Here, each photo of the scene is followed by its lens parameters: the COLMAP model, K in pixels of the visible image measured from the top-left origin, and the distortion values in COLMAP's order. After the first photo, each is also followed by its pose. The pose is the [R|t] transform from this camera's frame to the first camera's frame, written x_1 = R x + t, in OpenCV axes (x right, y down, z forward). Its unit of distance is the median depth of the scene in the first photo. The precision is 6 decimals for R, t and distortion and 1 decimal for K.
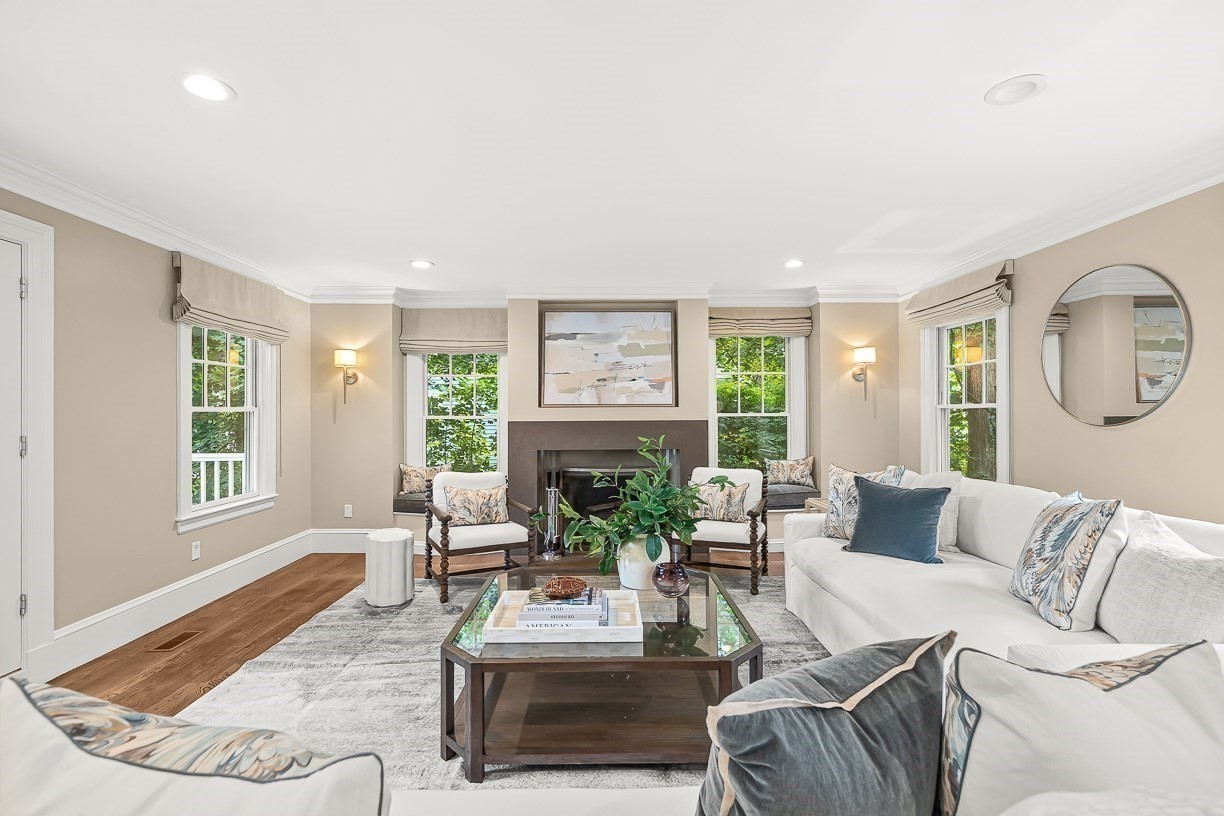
lens RADIAL K [[569.7, 0, 609.3], [0, 569.7, 409.3], [0, 0, 1]] dist [0.000143, 0.000352]
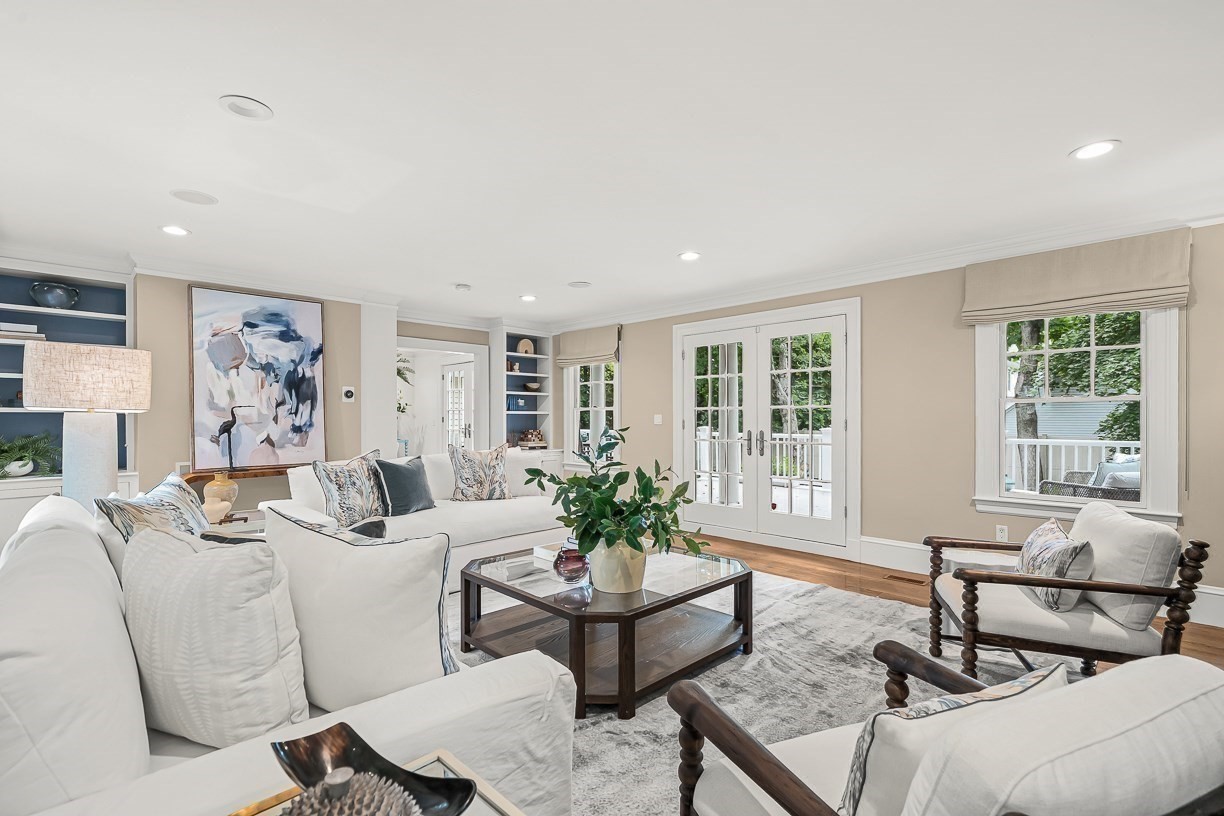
lens RADIAL K [[569.7, 0, 619.6], [0, 569.7, 414.5], [0, 0, 1]] dist [0.000143, 0.000352]
pose [[-0.727734, -0.000005, -0.685859, 0.393839], [0.007632, 0.999938, -0.008105, 0.021517], [0.685817, -0.011132, -0.727689, 0.968857]]
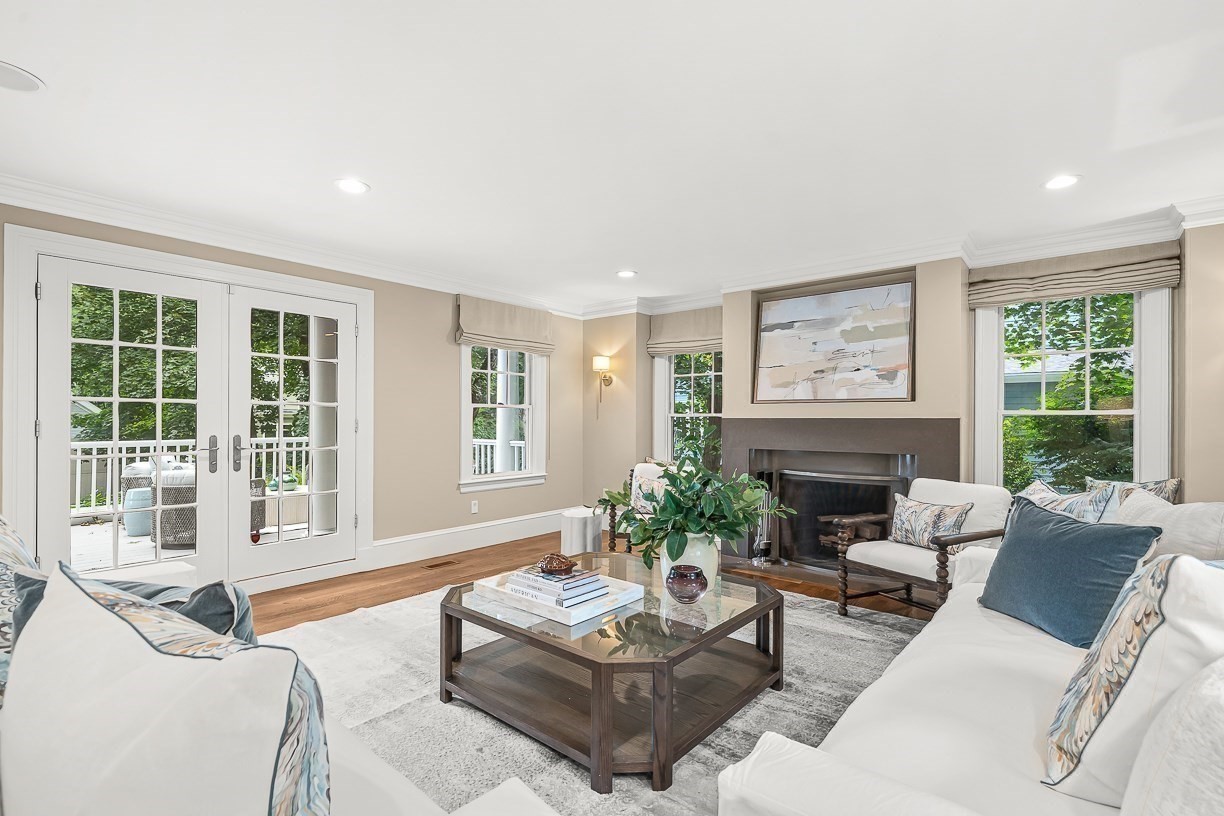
lens RADIAL K [[569.7, 0, 604.1], [0, 569.7, 417.0], [0, 0, 1]] dist [0.000143, 0.000352]
pose [[0.748797, 0.004762, -0.662783, 0.325154], [-0.003778, 0.999989, 0.002916, 0.017148], [0.662789, 0.000320, 0.748806, 0.126153]]
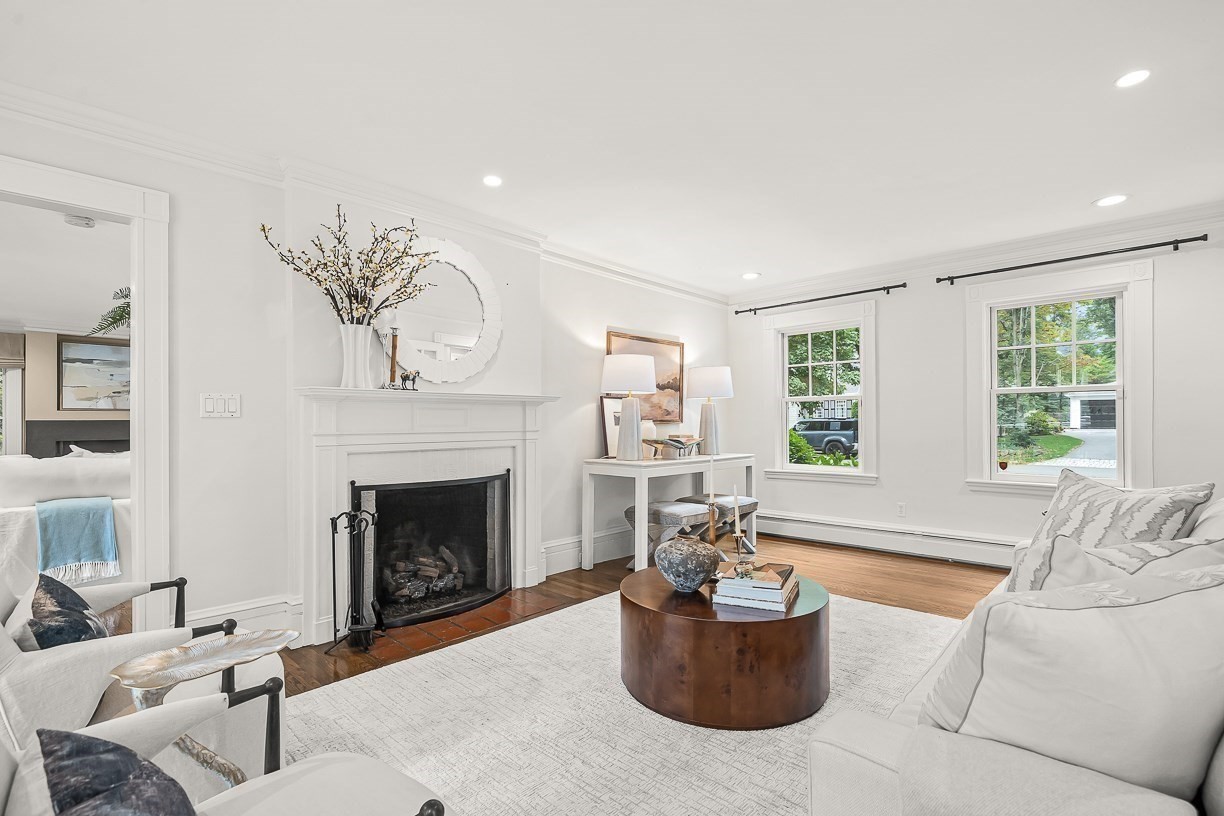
lens RADIAL K [[569.7, 0, 618.9], [0, 569.7, 426.2], [0, 0, 1]] dist [0.000143, 0.000352]
pose [[0.691436, 0.004003, 0.722427, -0.182957], [0.002287, 0.999968, -0.007730, 0.050802], [-0.722434, 0.006997, 0.691404, -0.978387]]
